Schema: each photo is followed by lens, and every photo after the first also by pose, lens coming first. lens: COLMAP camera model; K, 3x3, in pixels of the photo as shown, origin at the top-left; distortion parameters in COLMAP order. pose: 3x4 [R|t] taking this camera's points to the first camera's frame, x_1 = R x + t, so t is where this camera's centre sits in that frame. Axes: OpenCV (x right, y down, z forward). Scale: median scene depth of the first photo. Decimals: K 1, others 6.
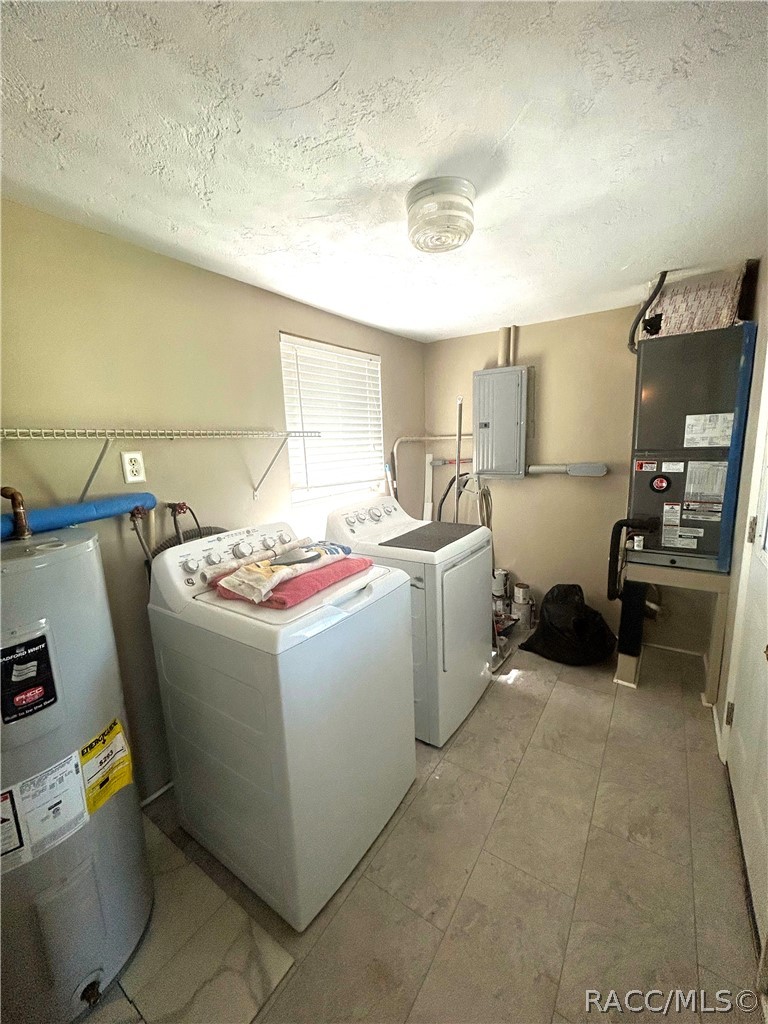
lens RADIAL K [[415.3, 0, 383.9], [0, 415.3, 511.4], [0, 0, 1]] dist [0.002355, 0.000534]
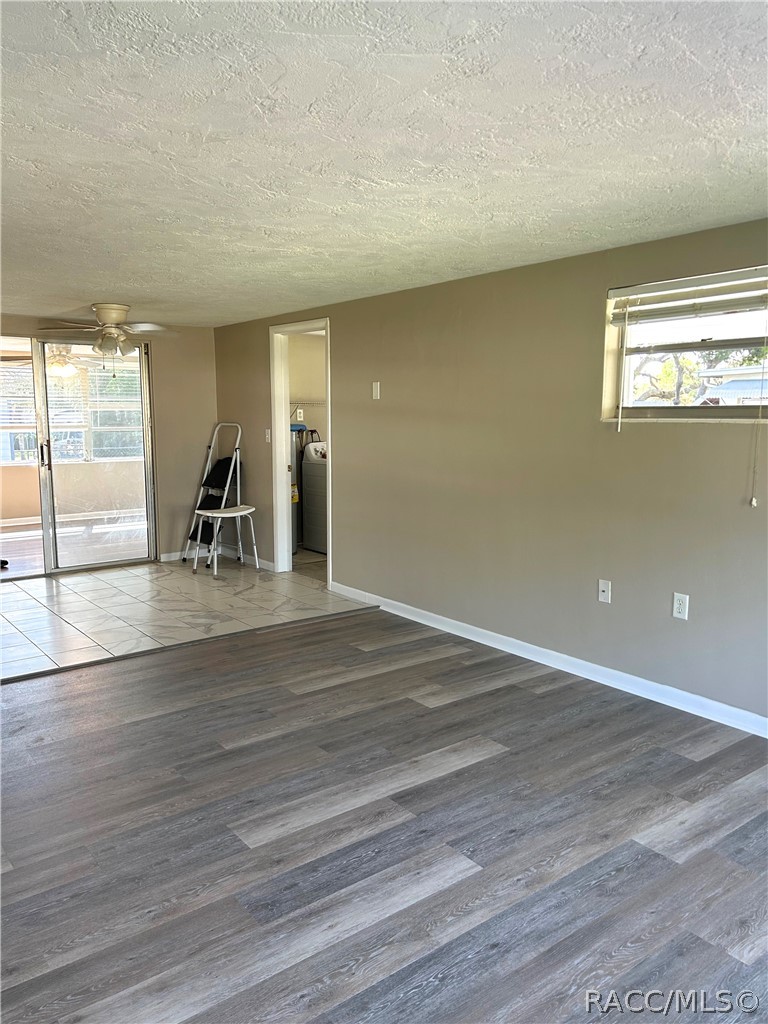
lens RADIAL K [[776.5, 0, 383.5], [0, 776.5, 513.2], [0, 0, 1]] dist [0.029199, -0.007198]
pose [[0.950114, 0.073815, -0.303043, 1.501083], [-0.085354, 0.996037, -0.024990, 0.612815], [0.299997, 0.049609, 0.952649, -3.640214]]
